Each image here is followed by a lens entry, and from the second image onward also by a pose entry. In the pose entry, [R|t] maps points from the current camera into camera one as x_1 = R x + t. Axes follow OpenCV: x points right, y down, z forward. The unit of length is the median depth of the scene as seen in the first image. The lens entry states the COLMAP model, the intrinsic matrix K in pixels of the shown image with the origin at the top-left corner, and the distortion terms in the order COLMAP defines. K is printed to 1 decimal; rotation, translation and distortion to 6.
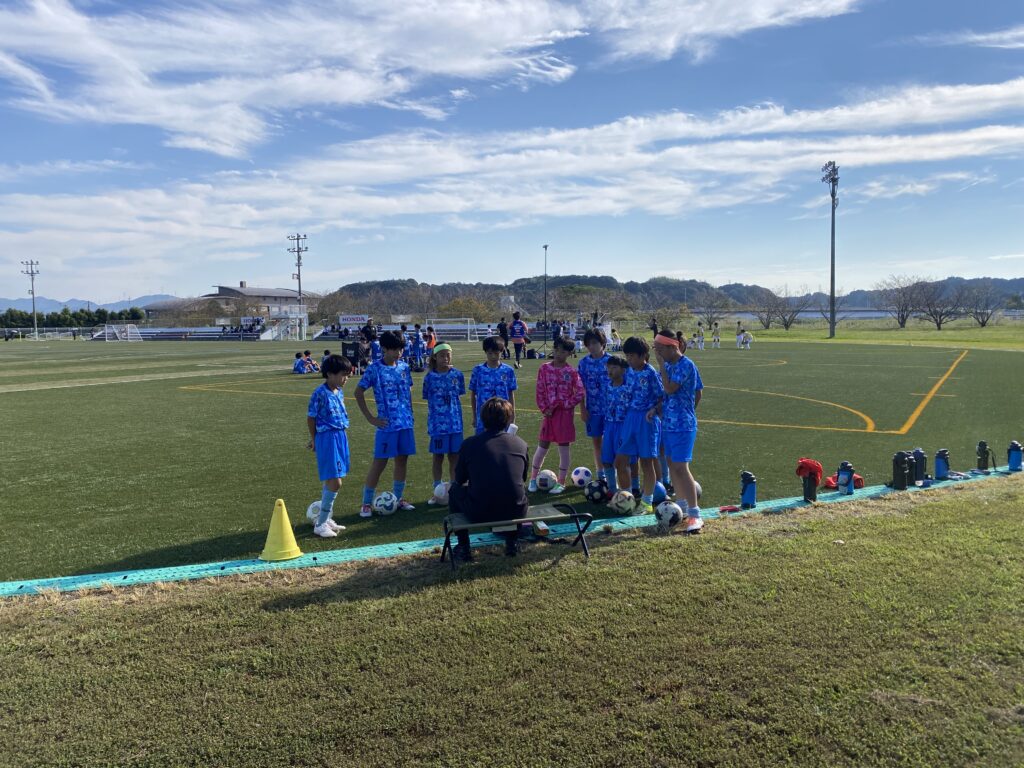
lens RADIAL K [[769.7, 0, 513.3], [0, 769.7, 384.8], [0, 0, 1]] dist [-0.006976, -0.004302]
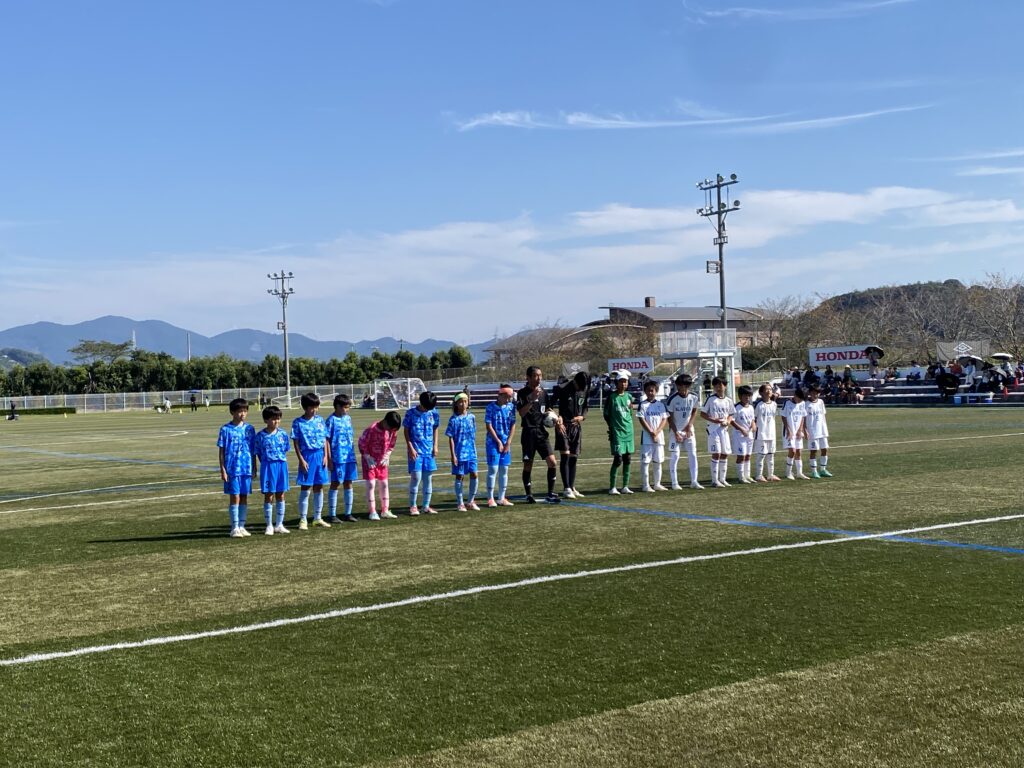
lens RADIAL K [[1286.1, 0, 512.7], [0, 1286.1, 384.7], [0, 0, 1]] dist [0.007521, 0.000000]
pose [[0.897027, -0.019864, -0.441529, -0.034020], [-0.008393, 0.998044, -0.061953, -0.014351], [0.441896, 0.059279, 0.895106, 0.168960]]
